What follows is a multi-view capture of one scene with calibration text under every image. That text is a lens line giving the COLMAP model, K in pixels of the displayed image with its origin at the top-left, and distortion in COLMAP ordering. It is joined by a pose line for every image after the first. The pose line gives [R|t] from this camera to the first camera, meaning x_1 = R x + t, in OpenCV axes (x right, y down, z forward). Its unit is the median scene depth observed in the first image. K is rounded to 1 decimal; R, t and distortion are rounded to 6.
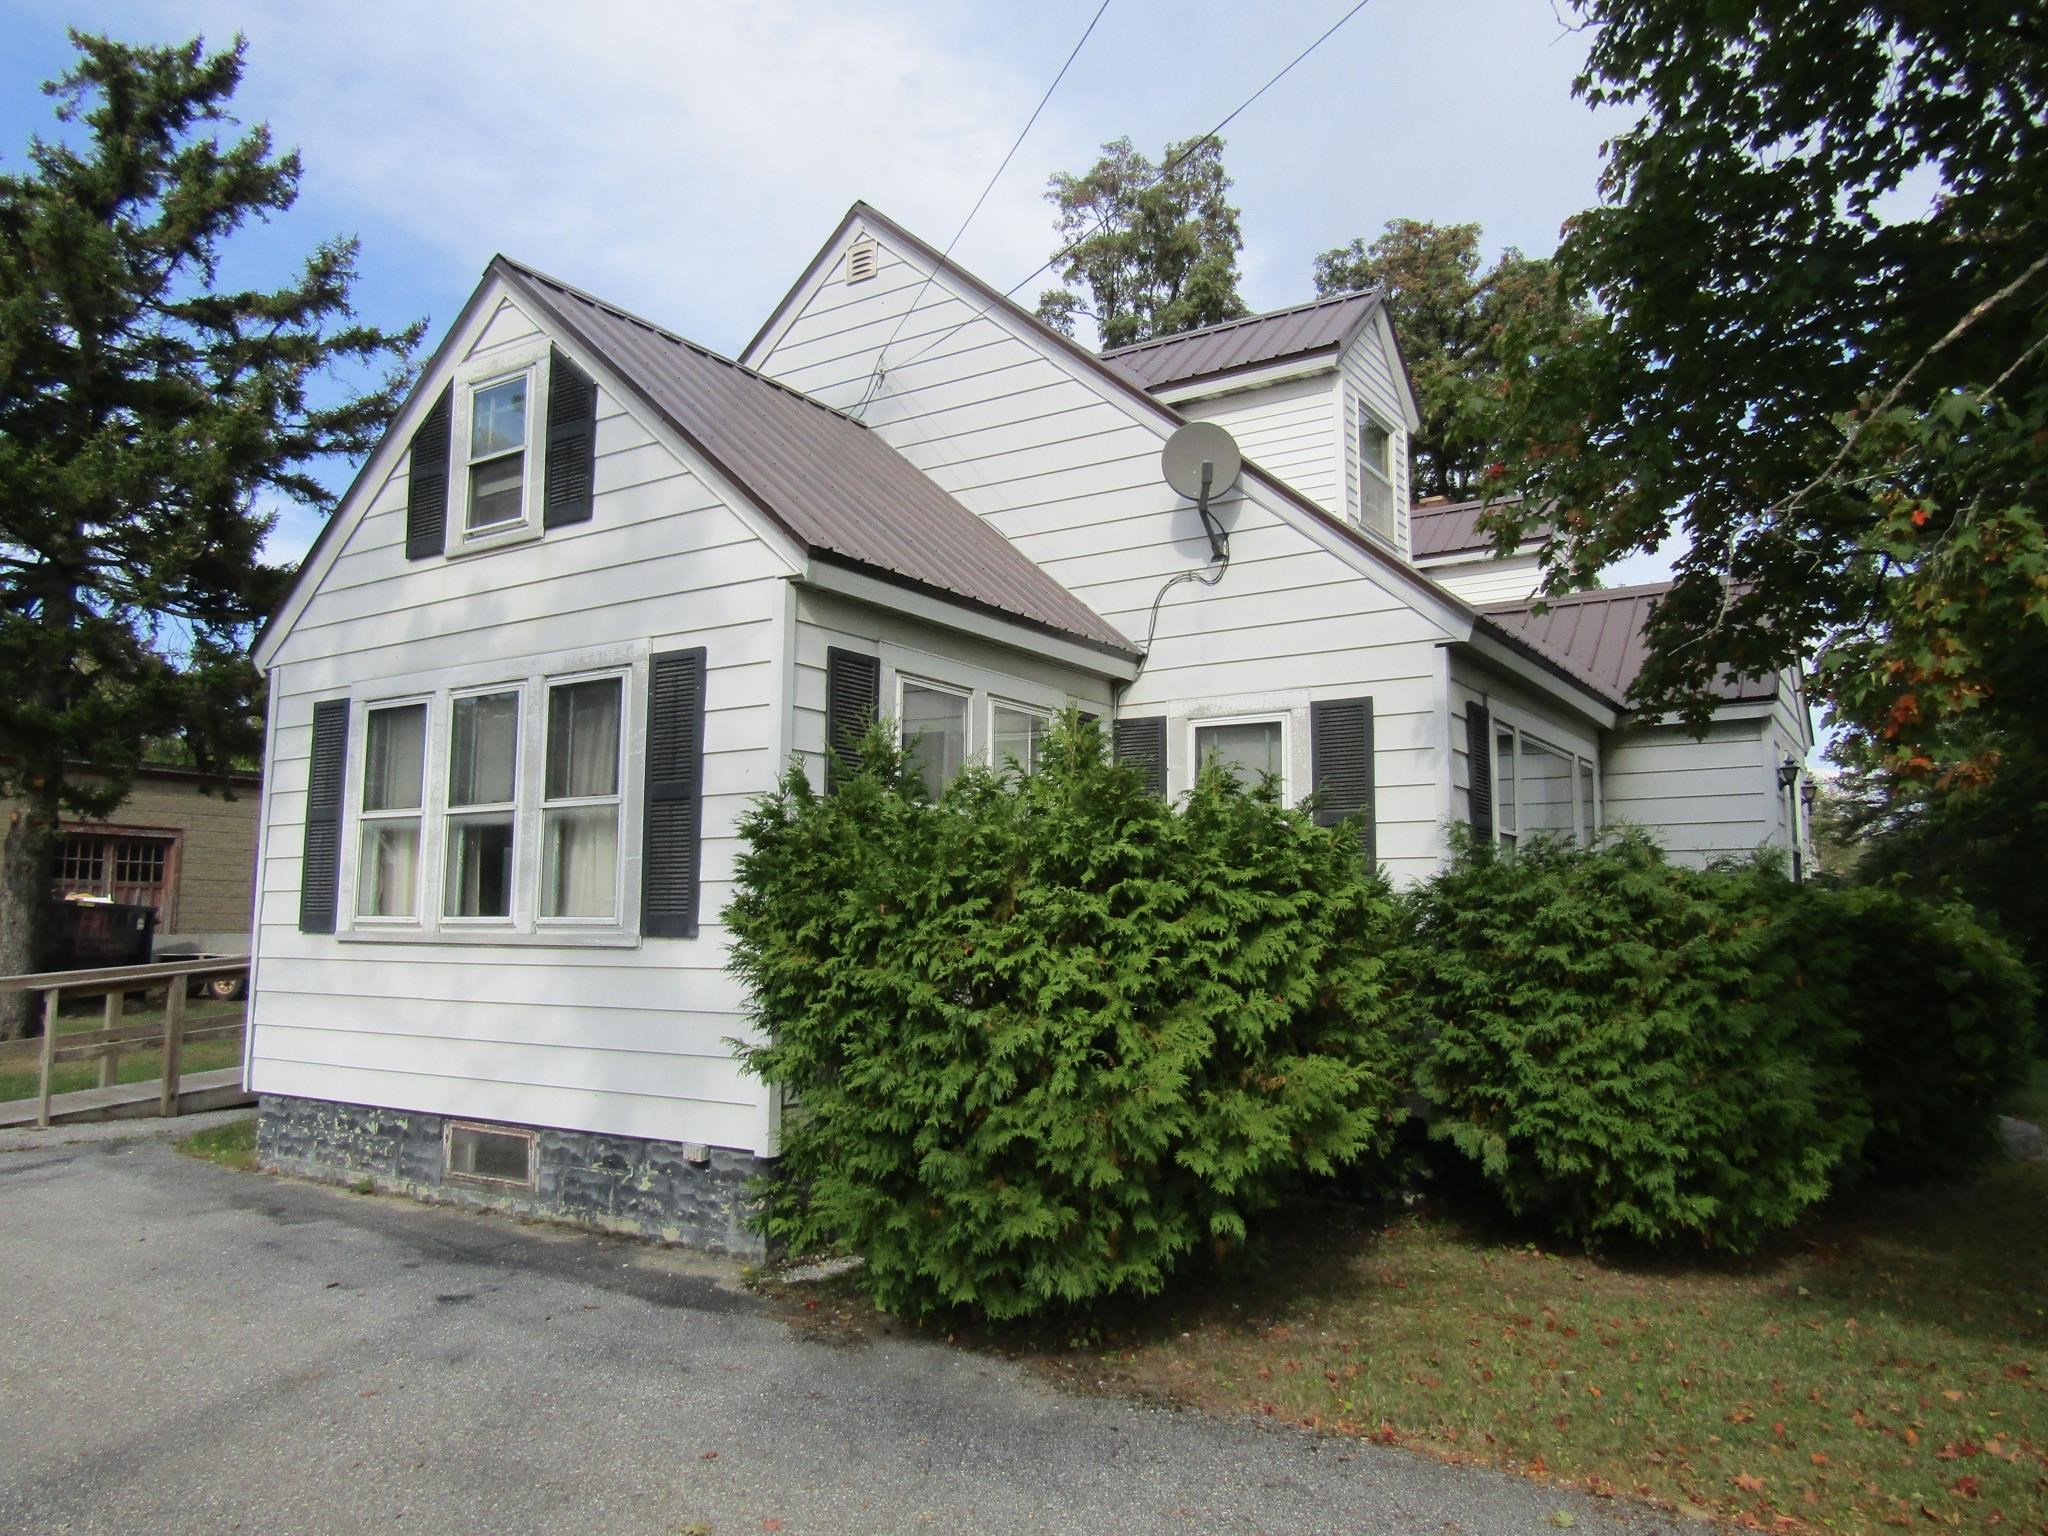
lens RADIAL K [[1434.7, 0, 1028.6], [0, 1434.7, 777.4], [0, 0, 1]] dist [-0.013039, -0.000273]
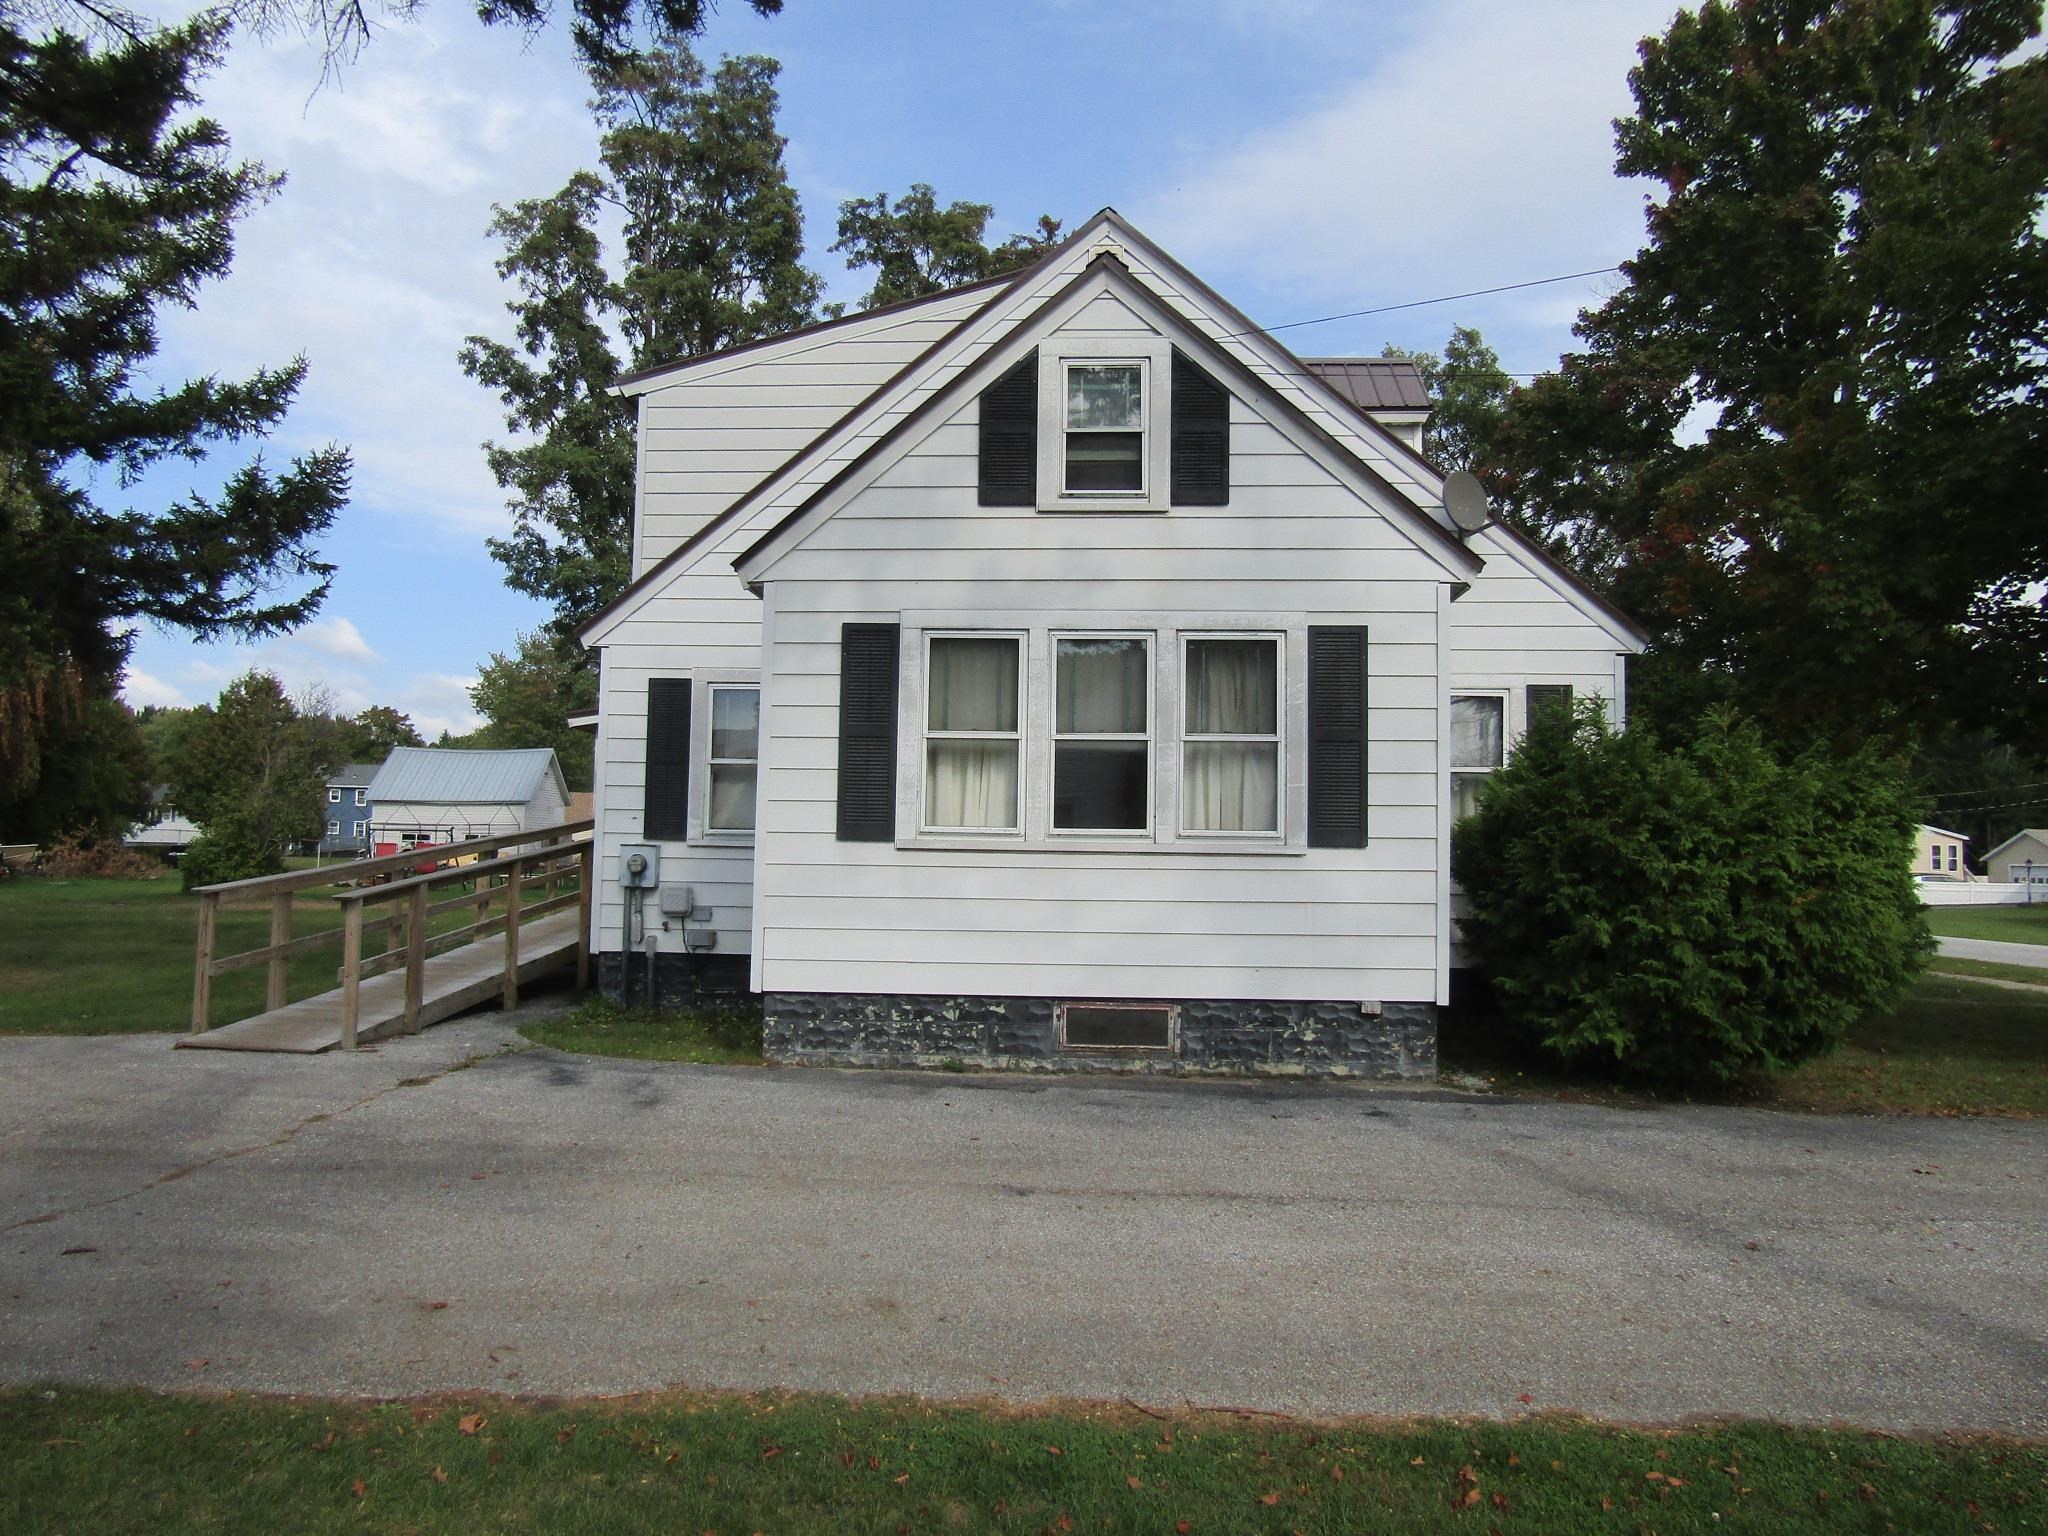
lens RADIAL K [[1446.7, 0, 1028.0], [0, 1446.7, 792.9], [0, 0, 1]] dist [-0.003930, -0.000417]
pose [[0.865269, 0.028891, 0.500475, -1.040745], [-0.061618, 0.996897, 0.048984, 0.013483], [-0.497507, -0.073222, 0.864364, 0.004595]]
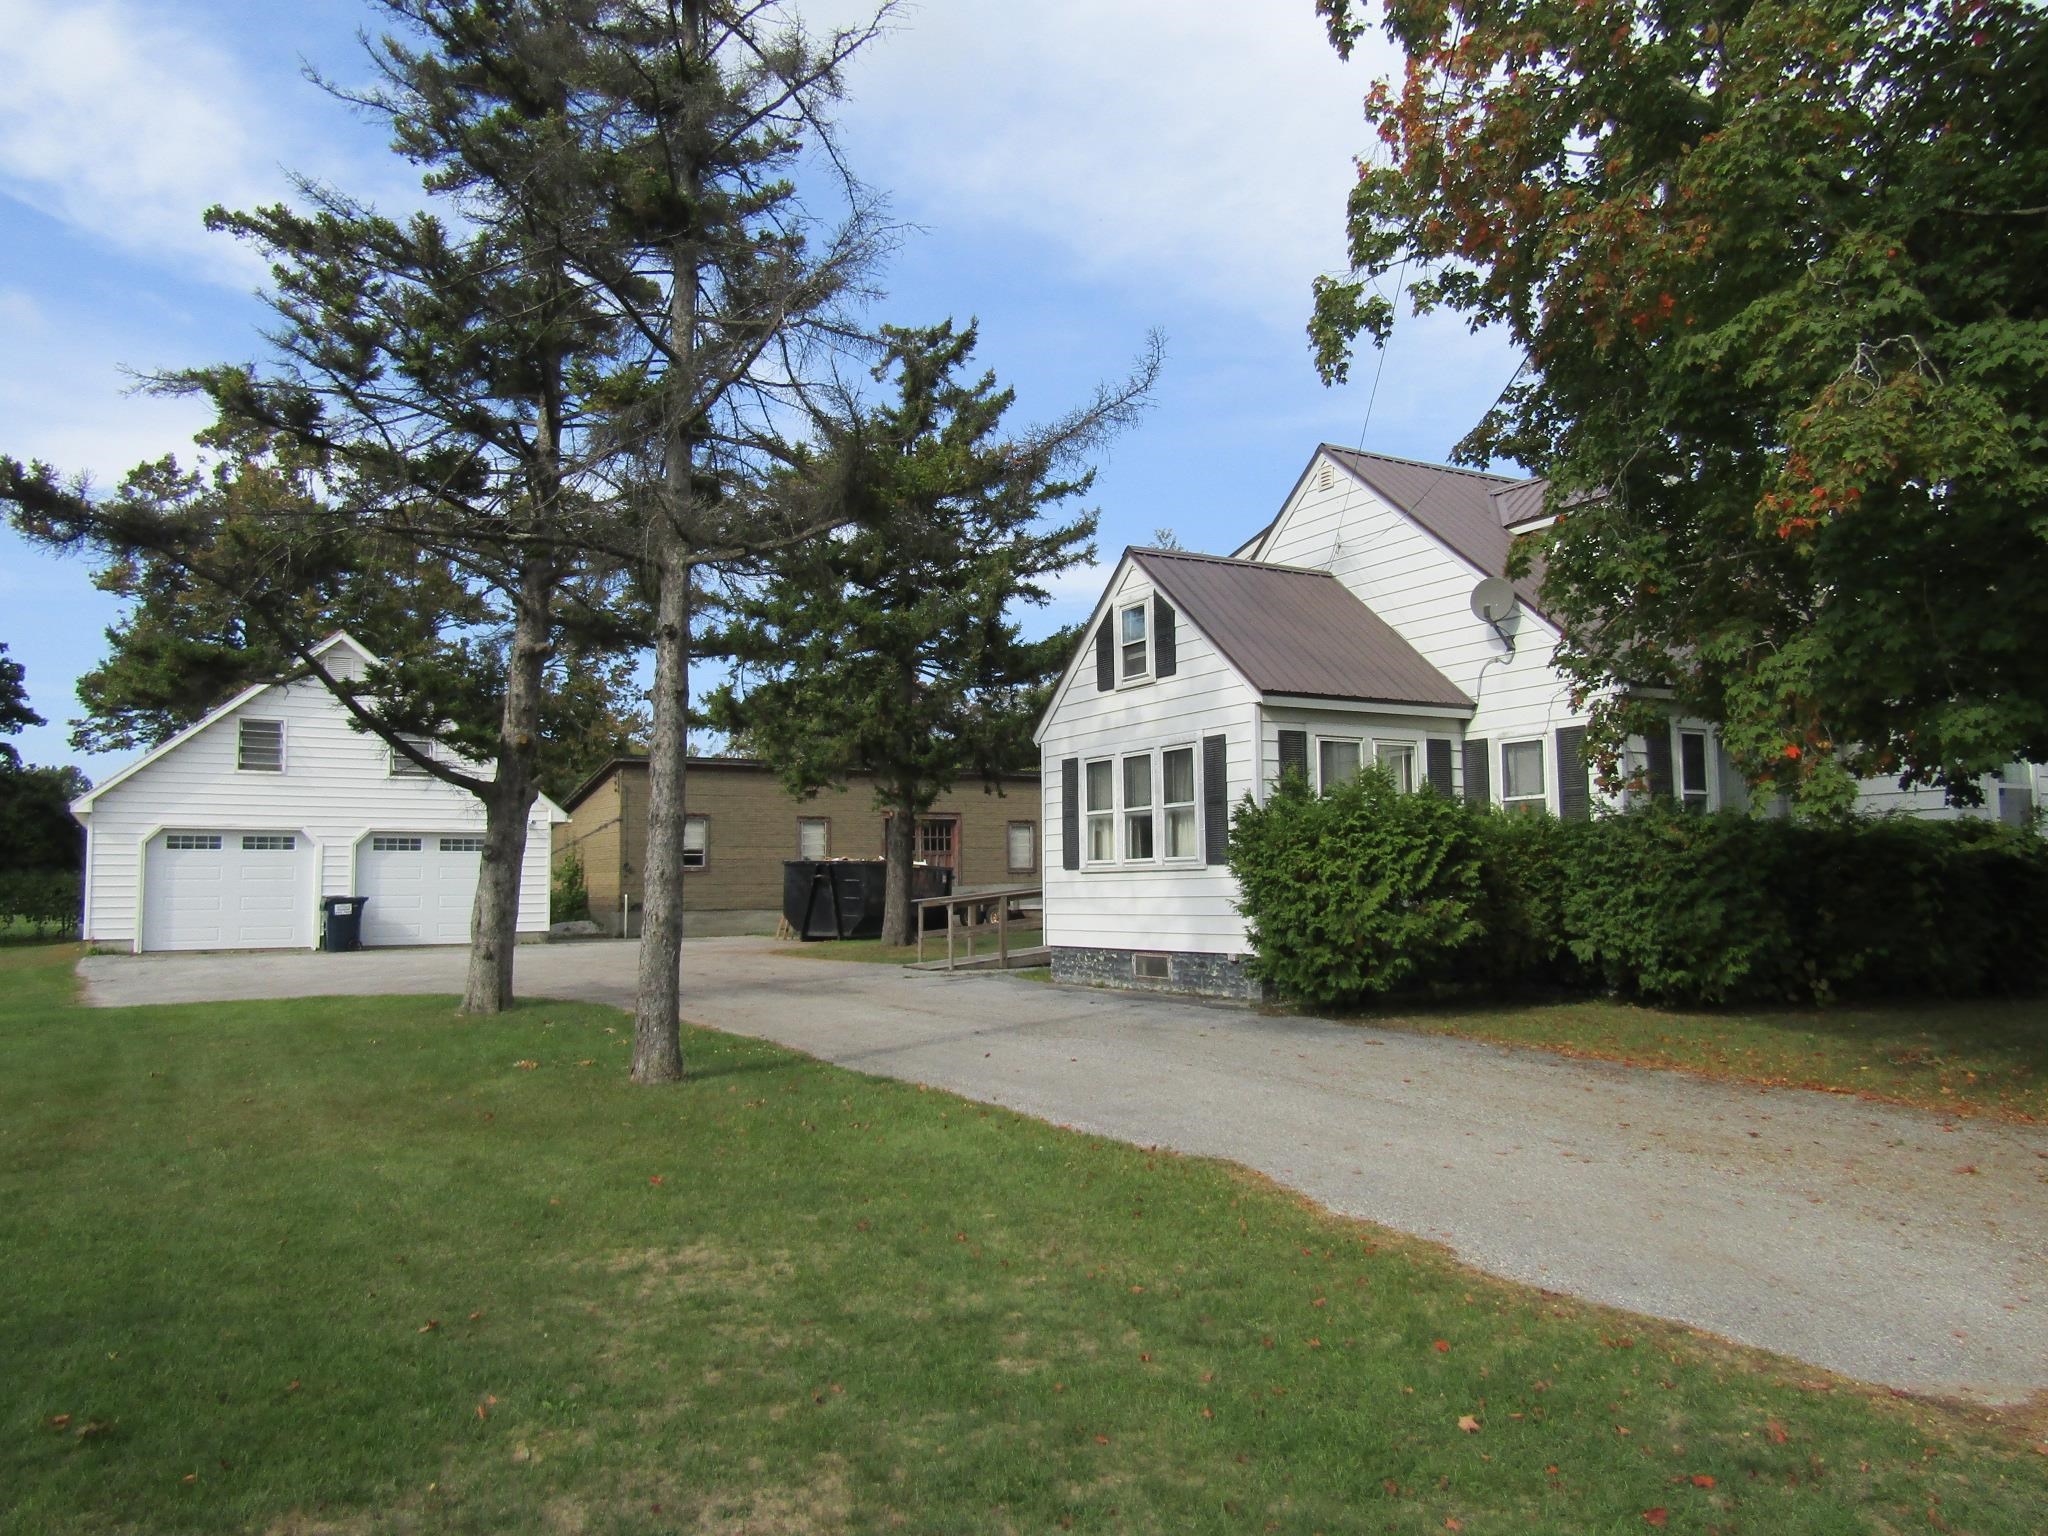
lens RADIAL K [[1434.7, 0, 1028.6], [0, 1434.7, 777.4], [0, 0, 1]] dist [-0.013039, -0.000273]
pose [[0.893375, -0.054525, -0.445992, 0.447404], [0.069058, 0.997478, 0.016384, -0.073978], [0.443973, -0.045437, 0.894887, -1.030424]]
